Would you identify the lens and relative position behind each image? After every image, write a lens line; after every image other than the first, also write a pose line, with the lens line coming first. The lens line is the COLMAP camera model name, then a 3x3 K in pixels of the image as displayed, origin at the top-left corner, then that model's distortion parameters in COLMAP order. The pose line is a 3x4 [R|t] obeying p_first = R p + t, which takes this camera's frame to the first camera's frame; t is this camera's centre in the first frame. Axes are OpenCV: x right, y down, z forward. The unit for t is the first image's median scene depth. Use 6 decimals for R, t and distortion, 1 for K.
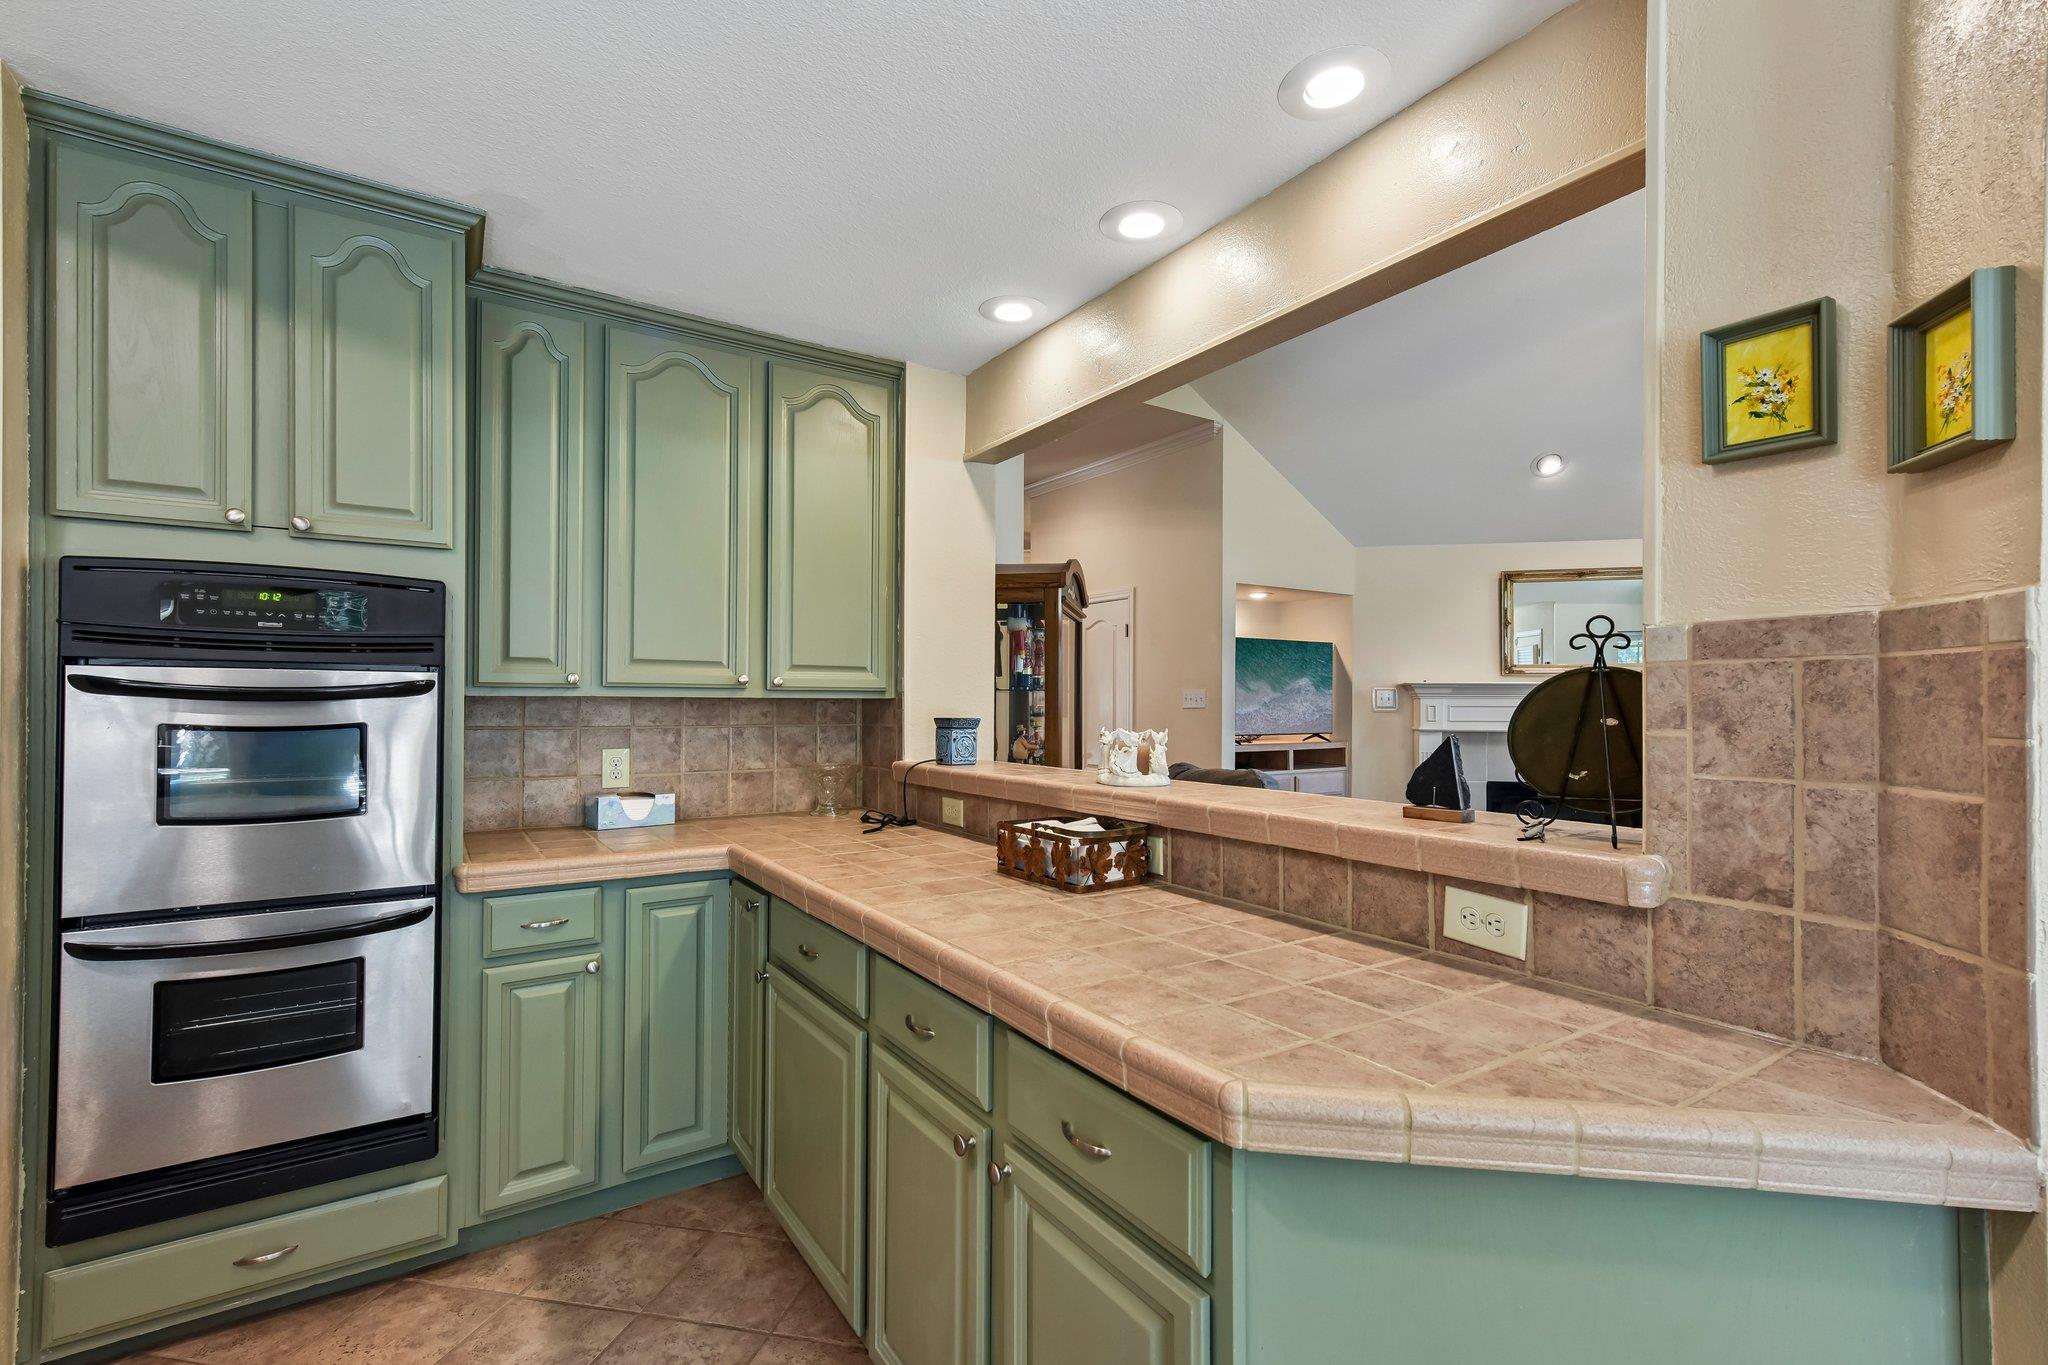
lens RADIAL K [[922.1, 0, 1050.2], [0, 922.1, 695.2], [0, 0, 1]] dist [0.012544, -0.000694]
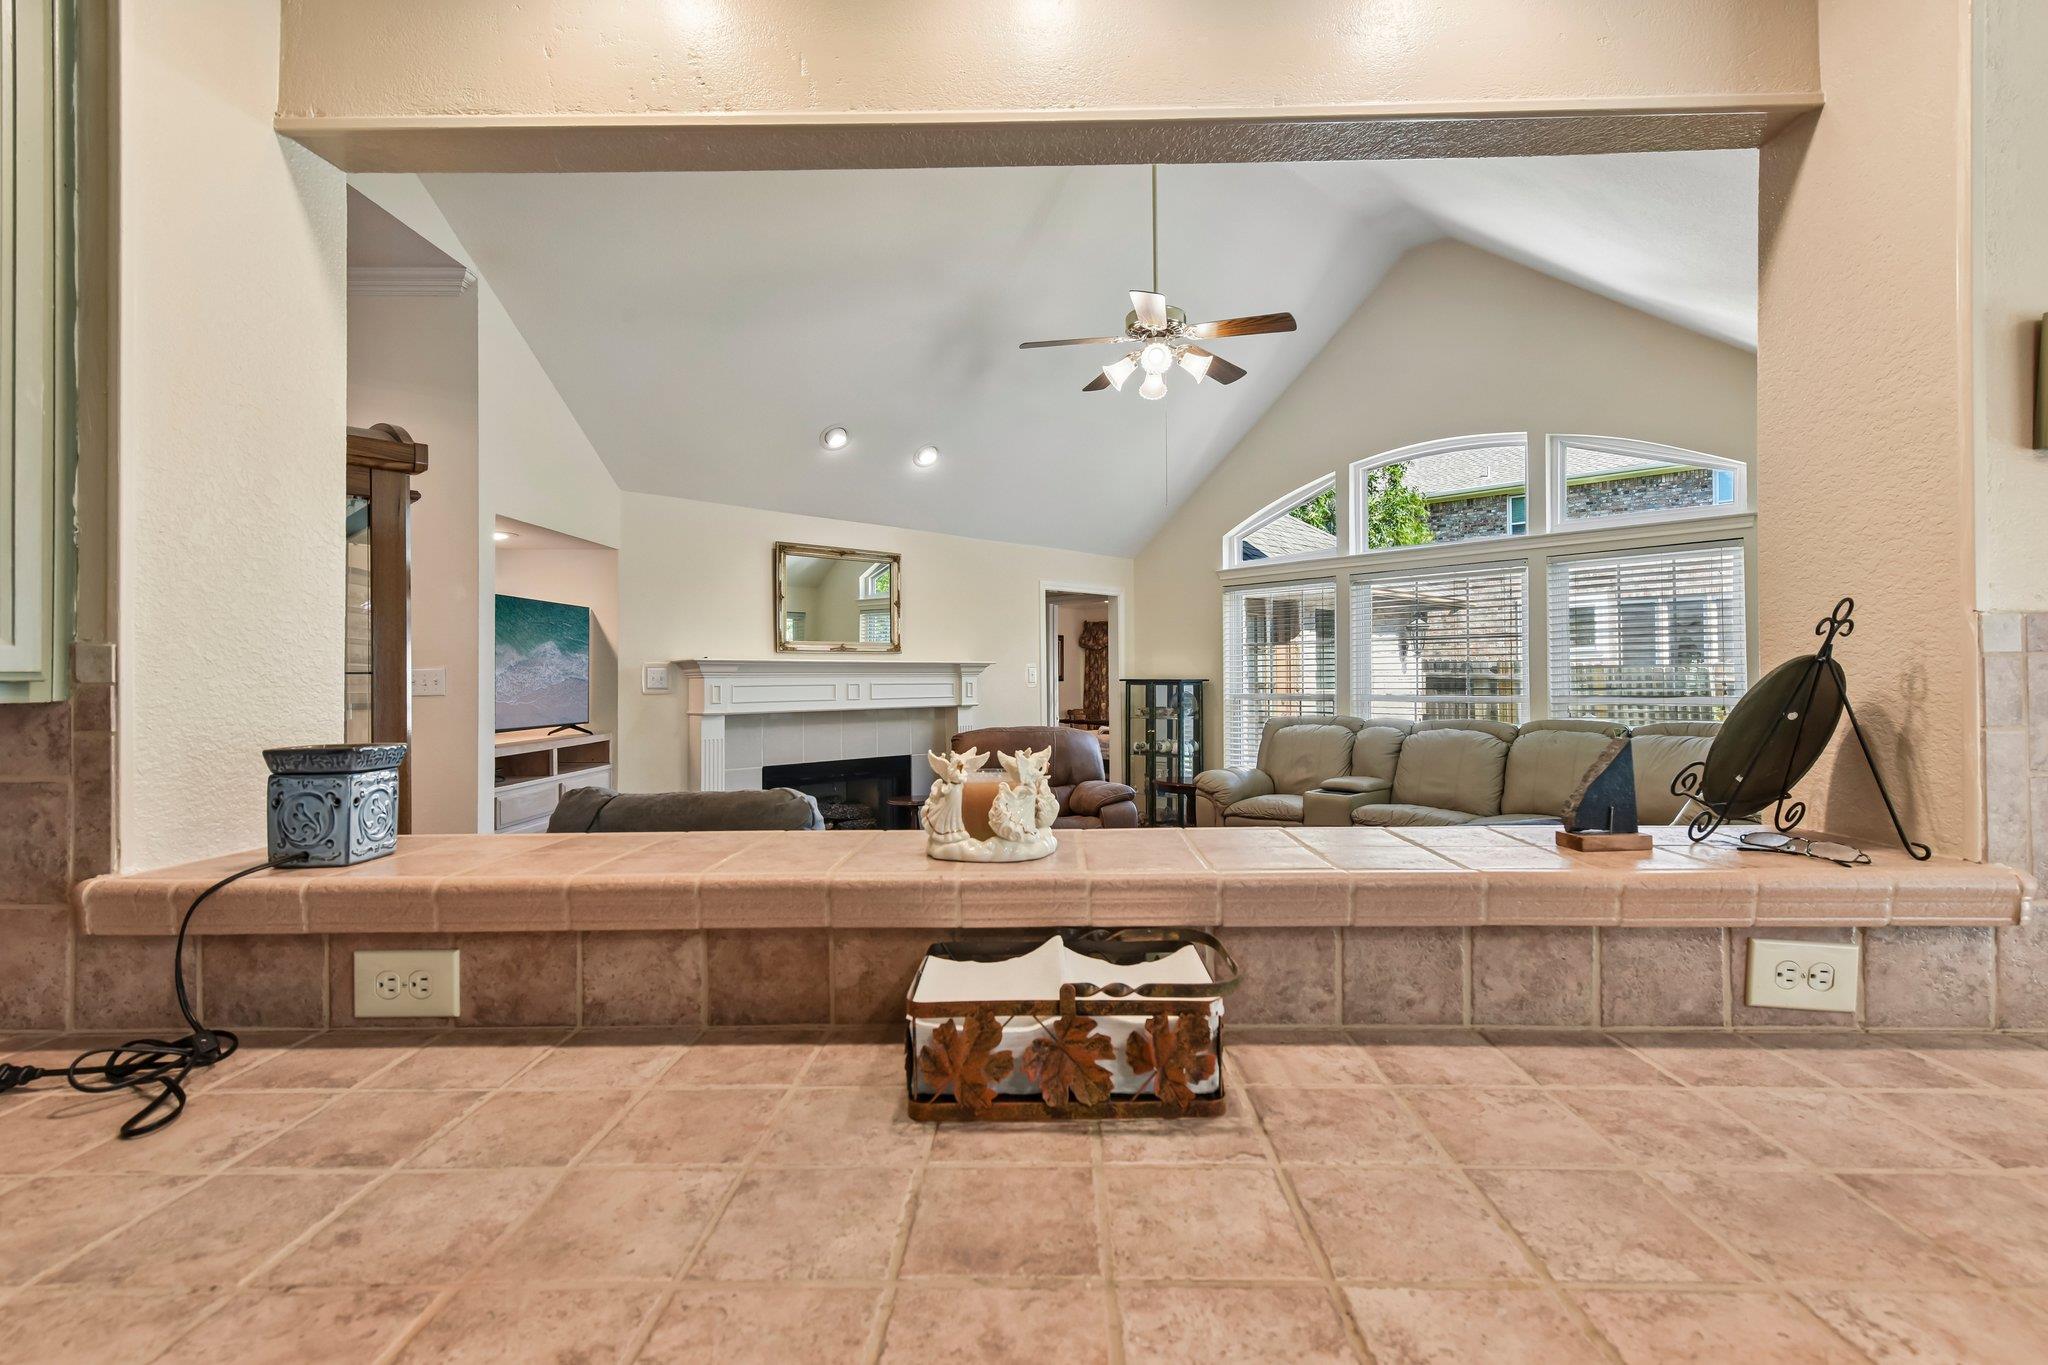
lens RADIAL K [[922.1, 0, 1036.8], [0, 922.1, 661.7], [0, 0, 1]] dist [0.012544, -0.000694]
pose [[0.568186, 0.004193, 0.822889, -0.453250], [0.002302, 0.999975, -0.006685, -0.016262], [-0.822897, 0.005693, 0.568162, 0.876894]]
